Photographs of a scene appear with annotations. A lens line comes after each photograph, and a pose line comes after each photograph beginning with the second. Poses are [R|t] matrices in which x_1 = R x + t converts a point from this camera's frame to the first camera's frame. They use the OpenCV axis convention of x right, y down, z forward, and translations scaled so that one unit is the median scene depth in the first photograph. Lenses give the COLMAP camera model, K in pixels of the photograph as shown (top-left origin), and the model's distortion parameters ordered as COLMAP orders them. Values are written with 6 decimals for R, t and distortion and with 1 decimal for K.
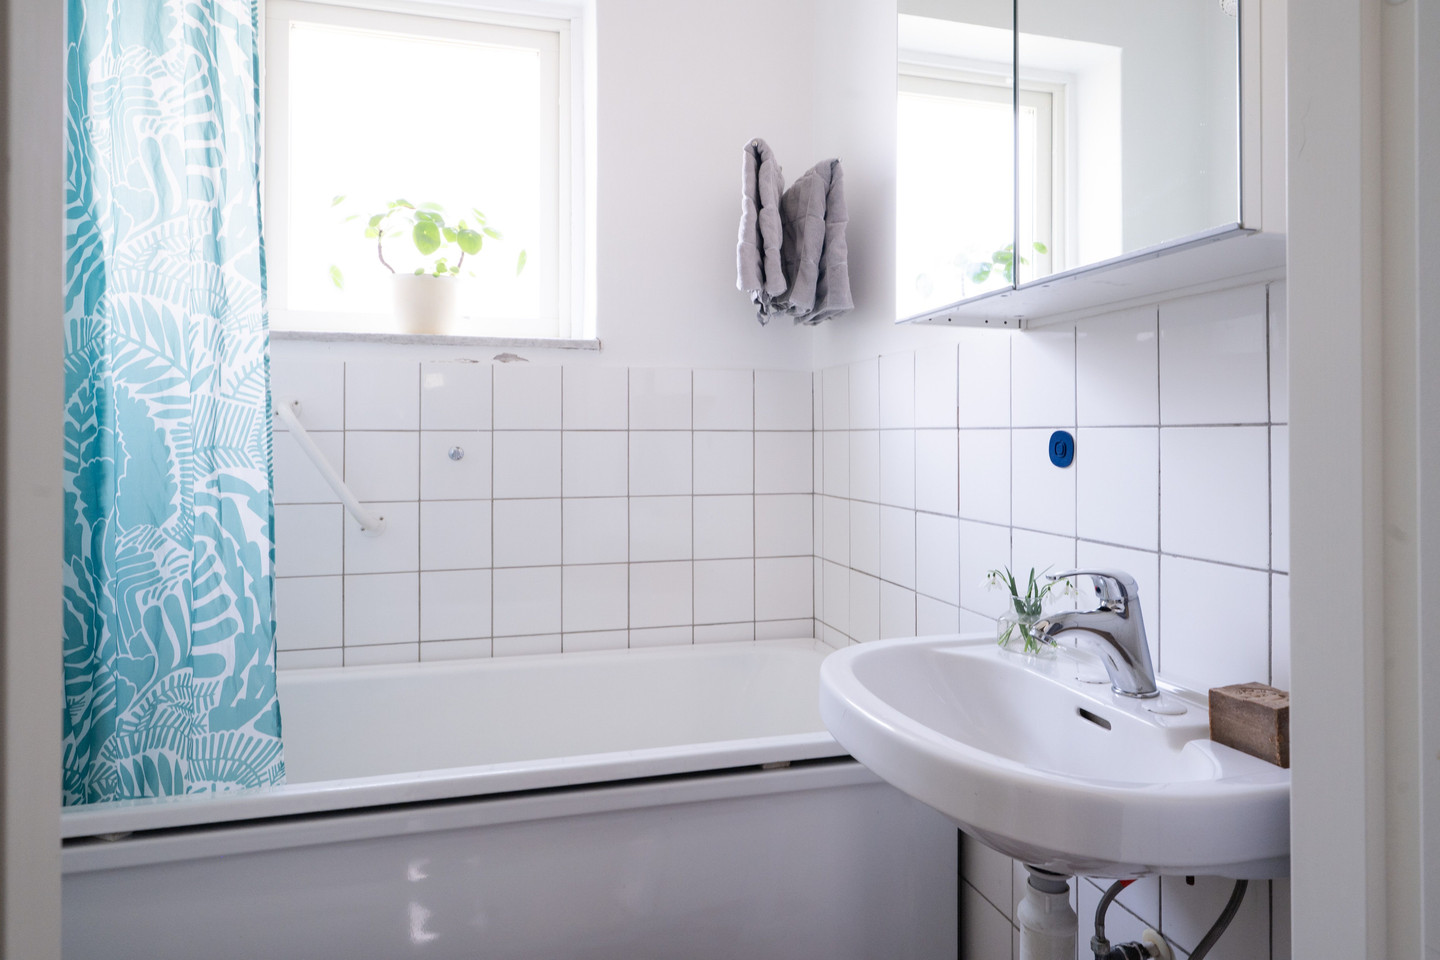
lens RADIAL K [[832.7, 0, 717.5], [0, 832.7, 458.9], [0, 0, 1]] dist [-0.000276, -0.000370]
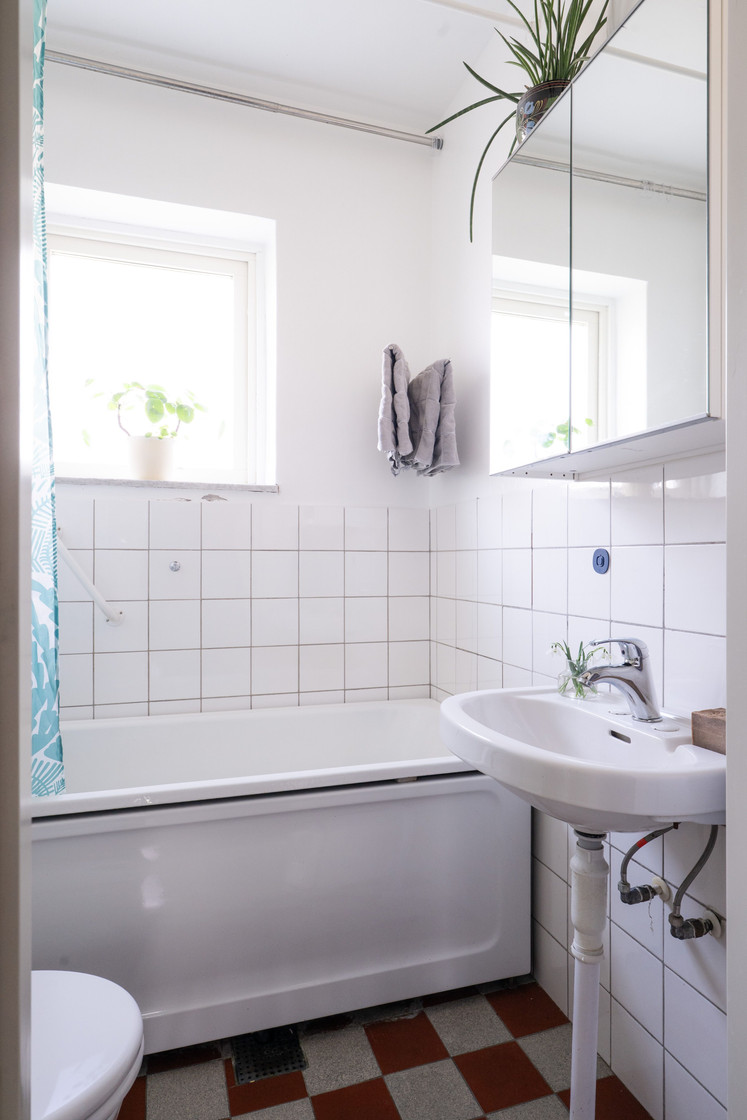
lens RADIAL K [[637.9, 0, 376.6], [0, 637.9, 583.1], [0, 0, 1]] dist [0.006457, -0.000310]
pose [[0.999045, 0.001667, 0.043662, -0.034749], [-0.001959, 0.999976, 0.006637, 0.020205], [-0.043650, -0.006717, 0.999024, -0.115314]]
